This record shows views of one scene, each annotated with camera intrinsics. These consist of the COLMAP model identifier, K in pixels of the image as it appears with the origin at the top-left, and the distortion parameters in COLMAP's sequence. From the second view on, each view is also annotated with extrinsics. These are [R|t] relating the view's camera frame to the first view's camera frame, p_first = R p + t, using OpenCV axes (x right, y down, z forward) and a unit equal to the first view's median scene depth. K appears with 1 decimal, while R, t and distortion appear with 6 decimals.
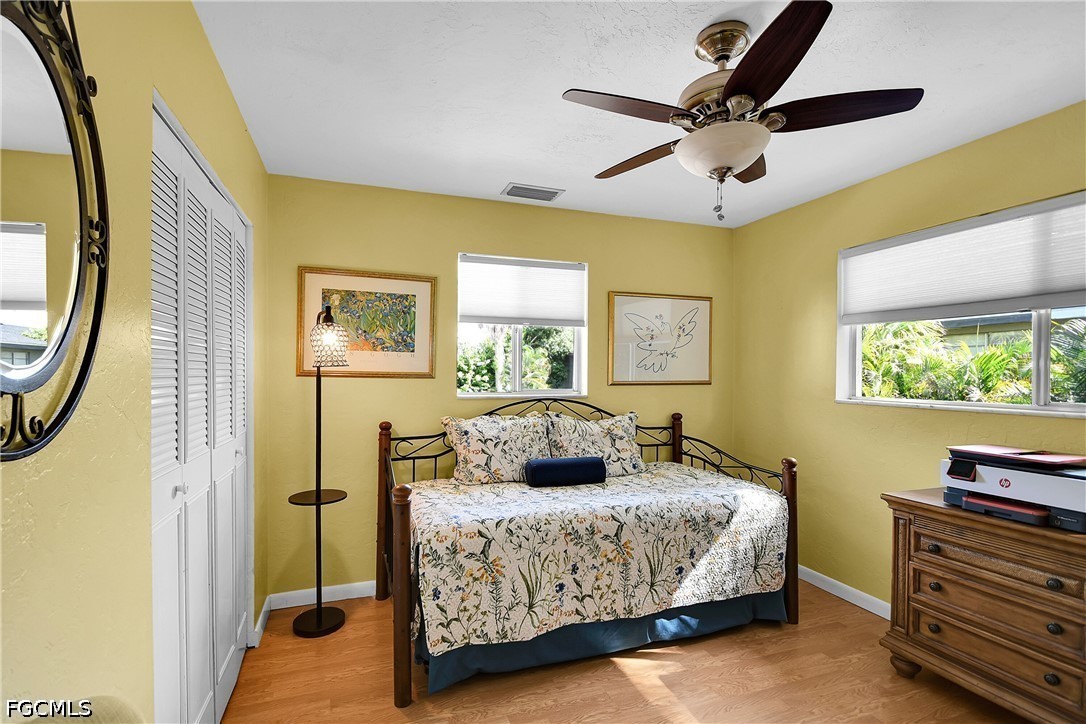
lens RADIAL K [[500.2, 0, 512.2], [0, 500.2, 374.1], [0, 0, 1]] dist [0.000616, -0.009589]
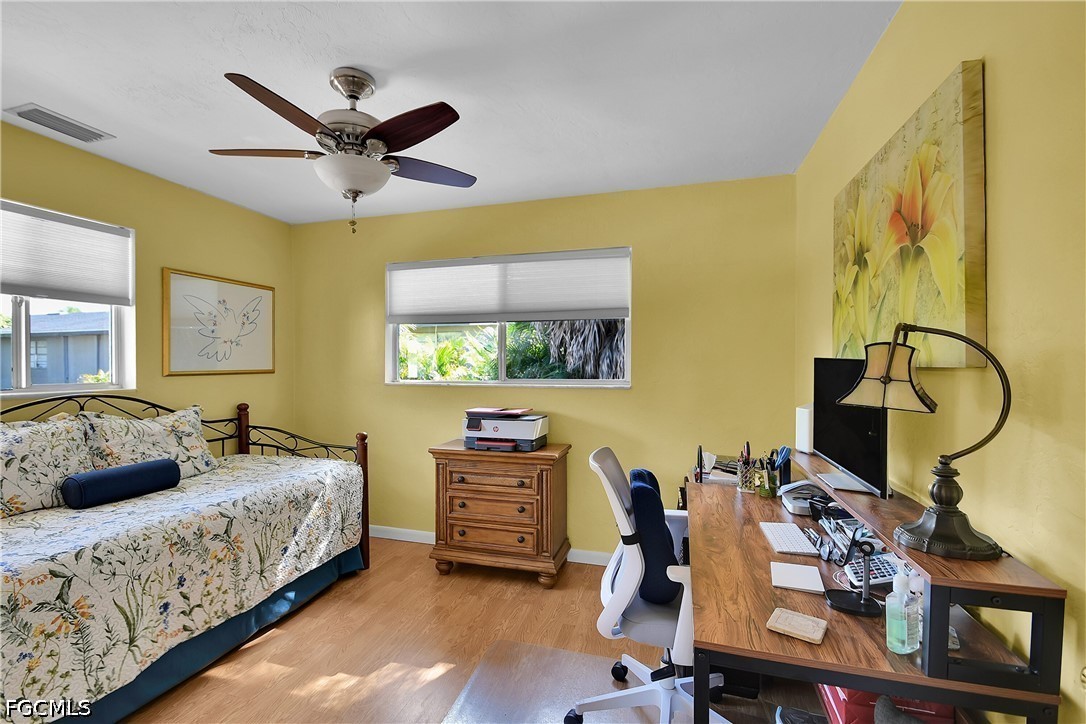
lens RADIAL K [[500.2, 0, 536.8], [0, 500.2, 365.0], [0, 0, 1]] dist [0.000616, -0.009589]
pose [[0.559284, -0.008091, 0.828937, -0.231364], [0.004793, 0.999967, 0.006527, 0.000673], [-0.828962, 0.000323, 0.559305, -0.021200]]
